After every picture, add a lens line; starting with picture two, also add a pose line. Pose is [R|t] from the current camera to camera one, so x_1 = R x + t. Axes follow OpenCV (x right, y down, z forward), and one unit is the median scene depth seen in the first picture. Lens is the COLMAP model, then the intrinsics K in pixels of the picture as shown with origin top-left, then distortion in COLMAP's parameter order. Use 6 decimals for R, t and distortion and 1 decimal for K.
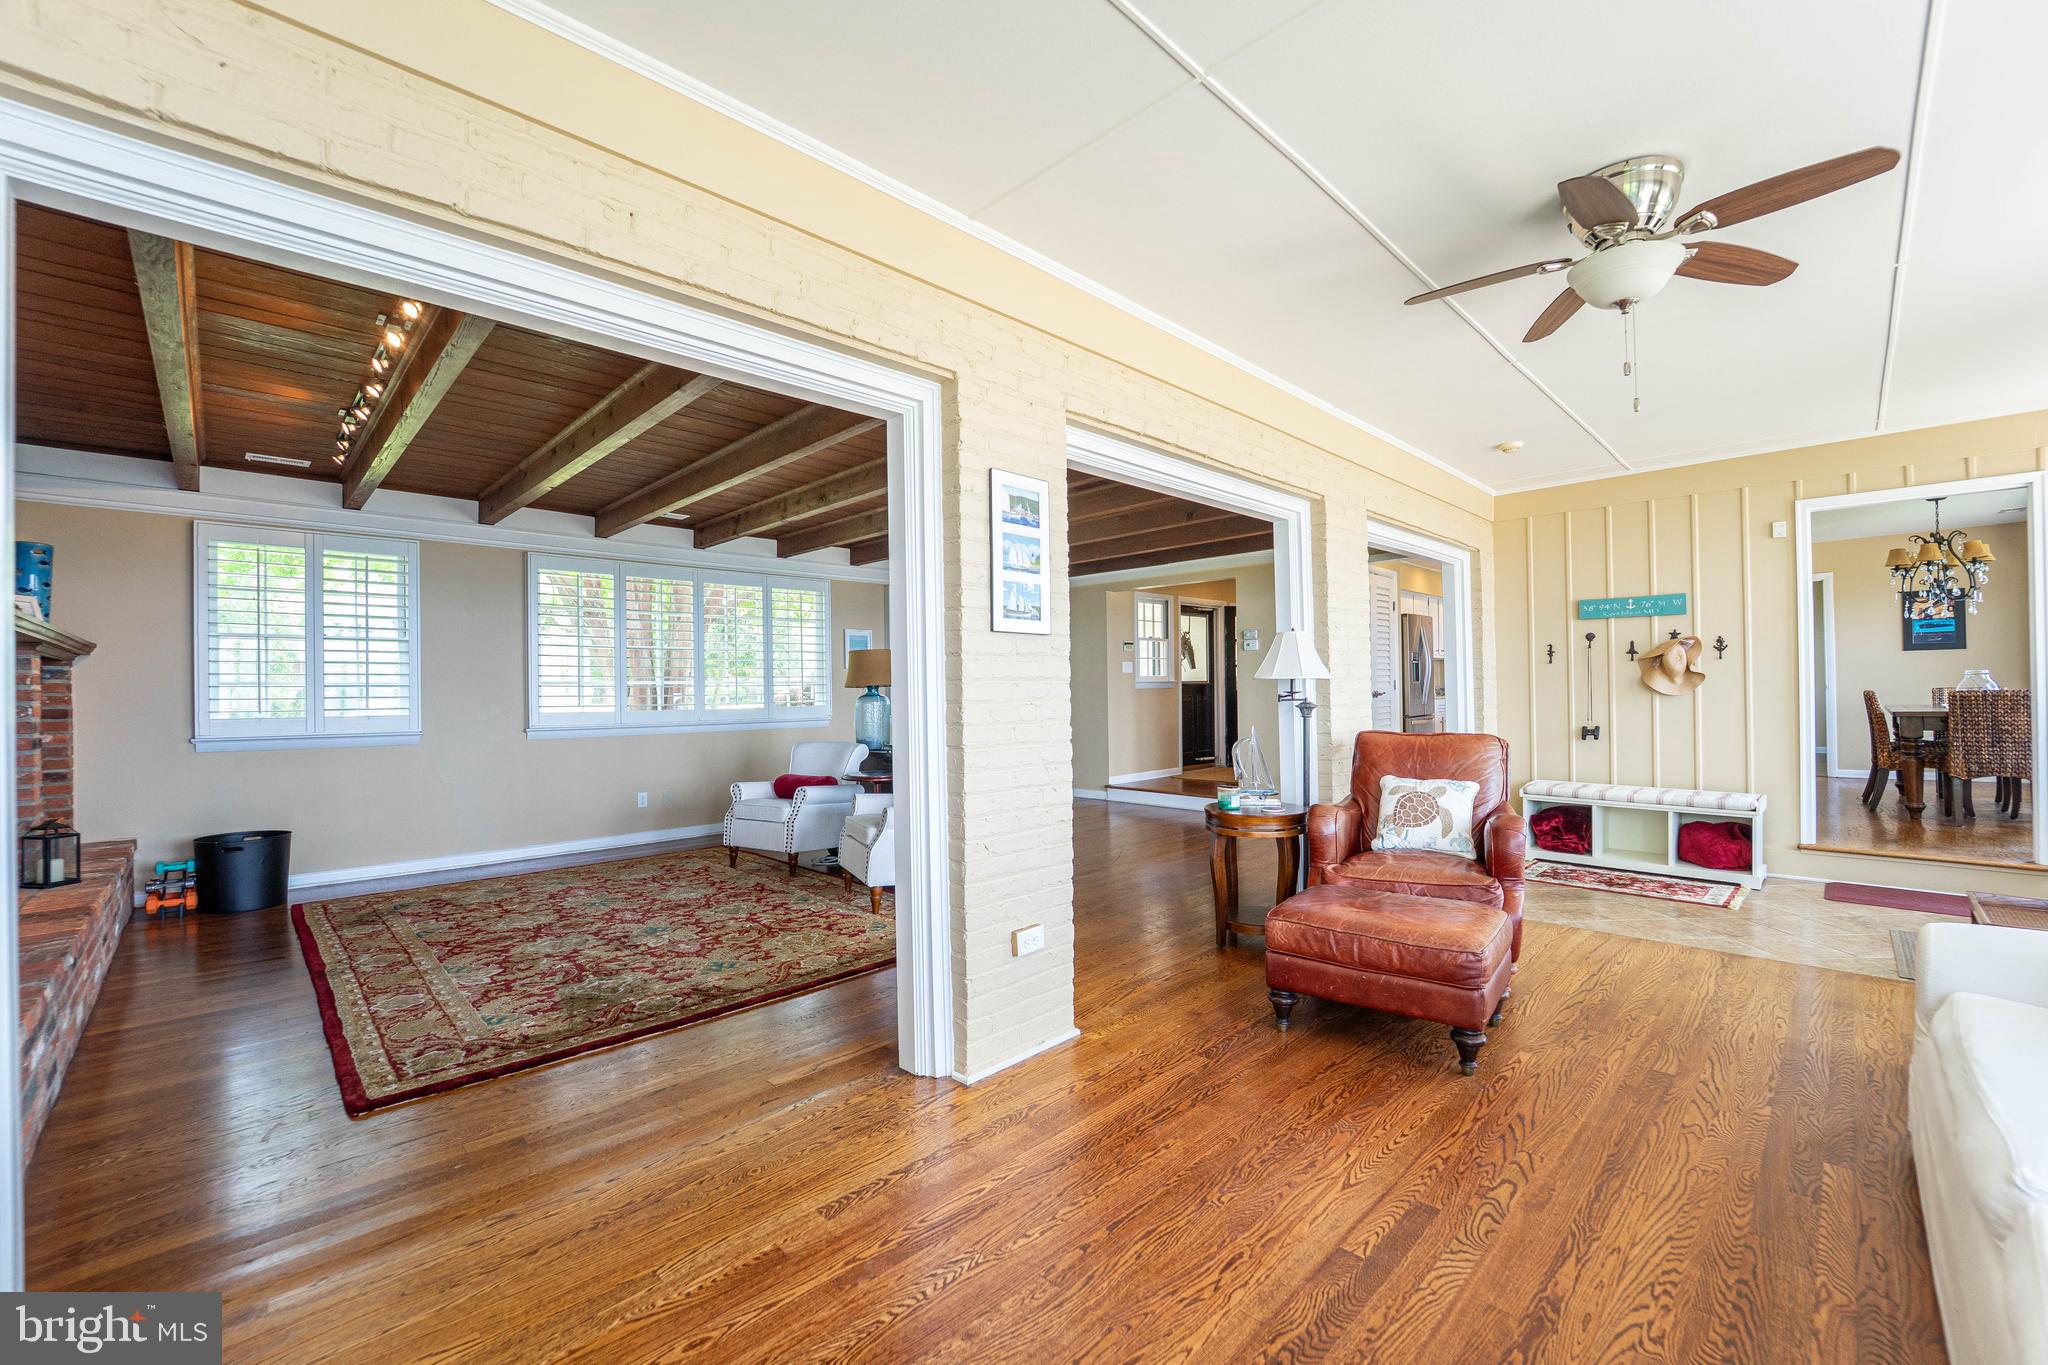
lens RADIAL K [[844.6, 0, 1019.9], [0, 844.6, 688.1], [0, 0, 1]] dist [0.013751, -0.002934]
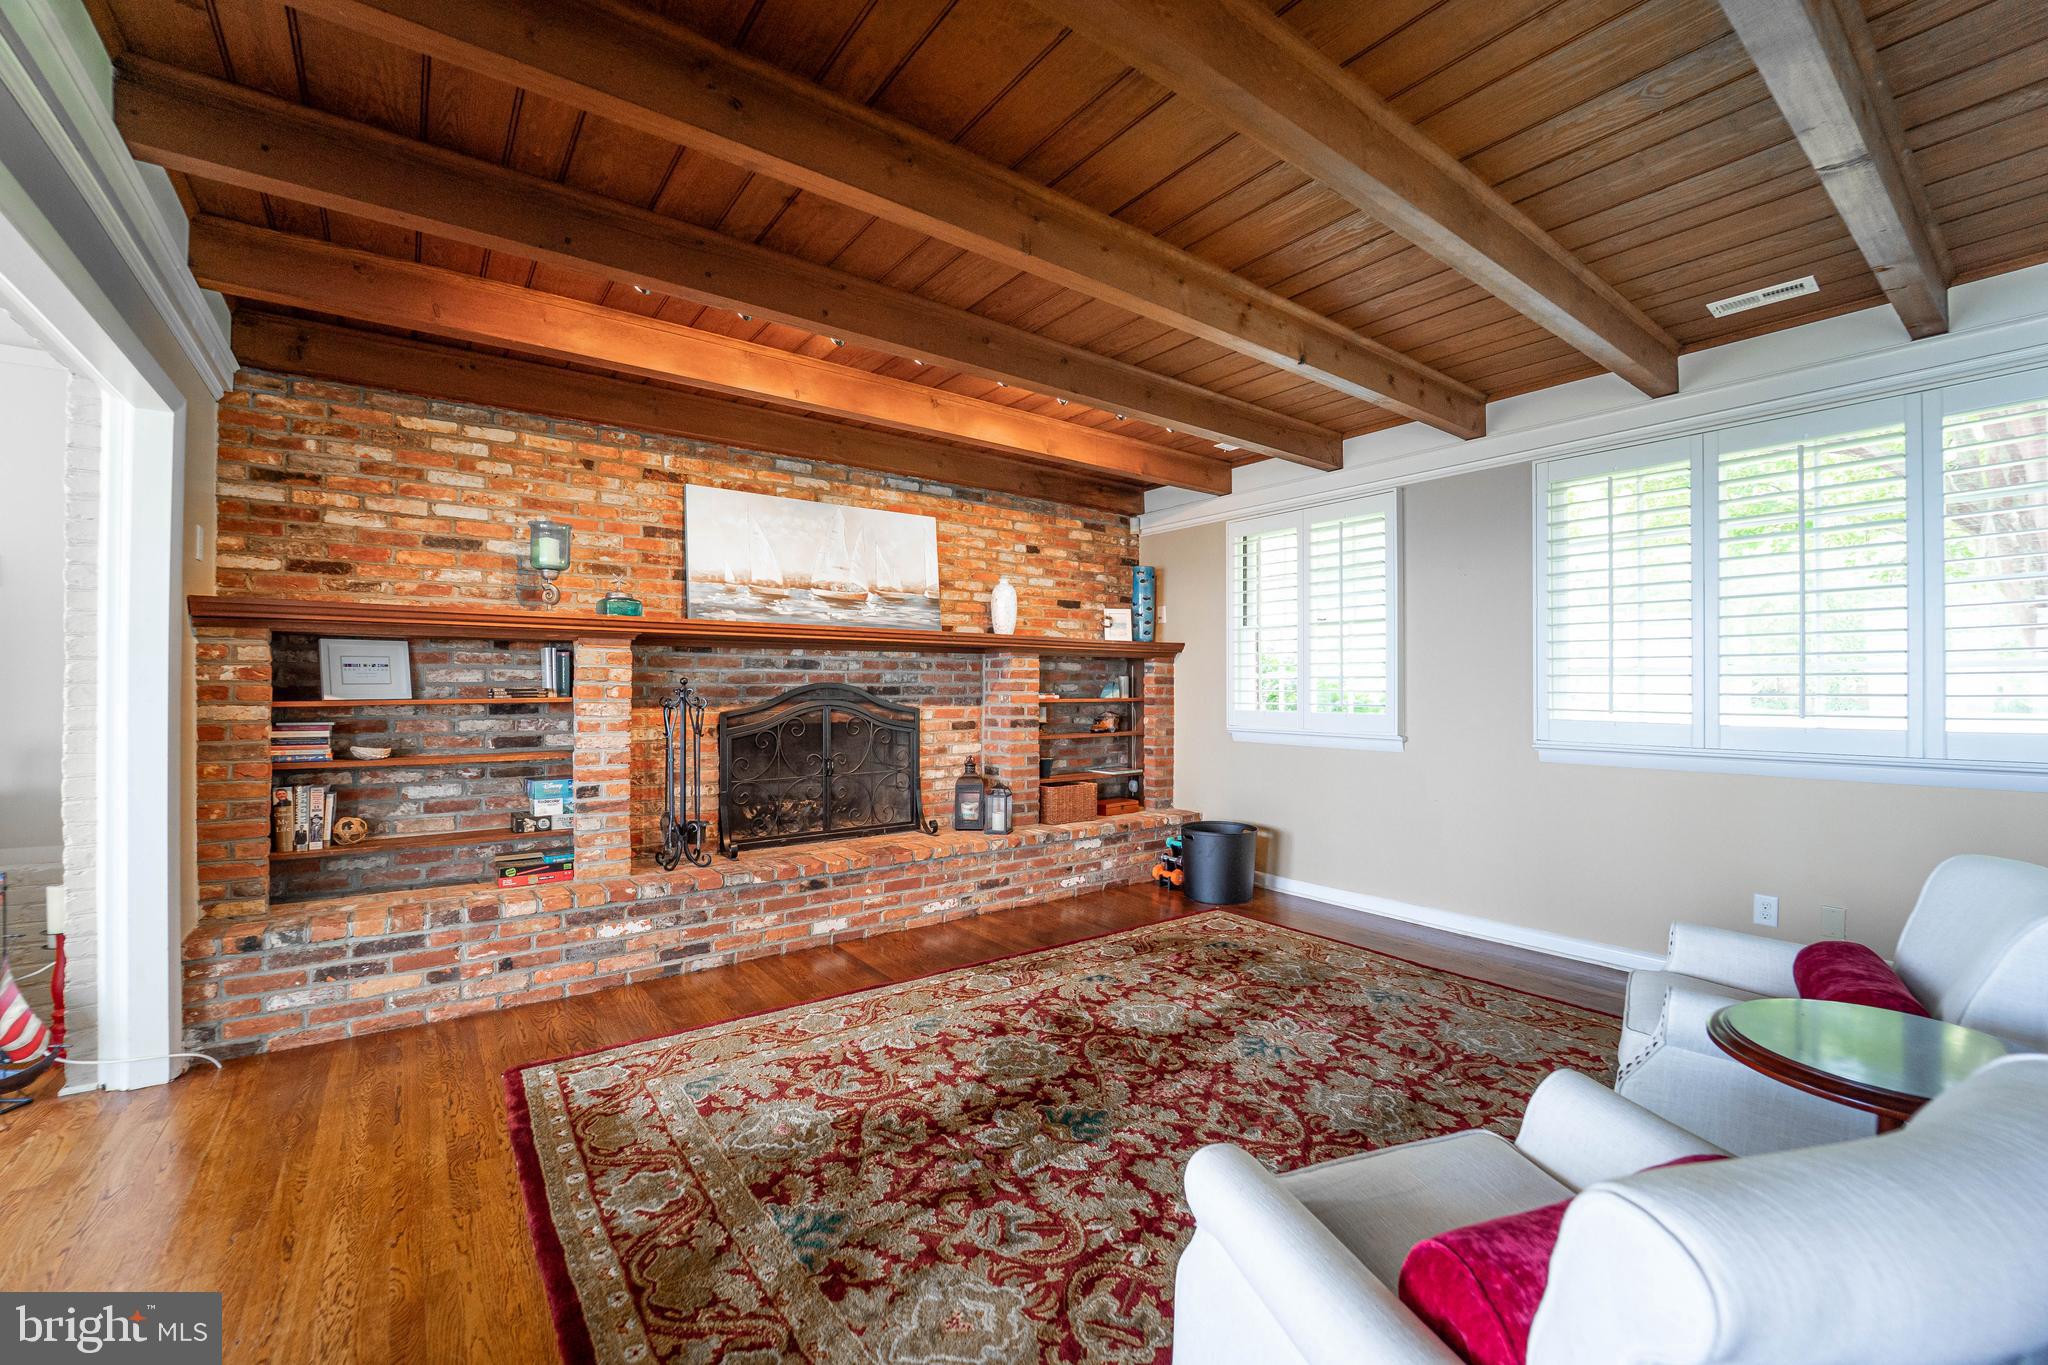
lens RADIAL K [[844.6, 0, 1070.5], [0, 844.6, 679.6], [0, 0, 1]] dist [0.013751, -0.002934]
pose [[-0.119648, 0.003573, -0.992810, 0.123878], [0.002179, 0.999992, 0.003336, -0.005202], [0.992814, -0.001765, -0.119655, 1.108033]]
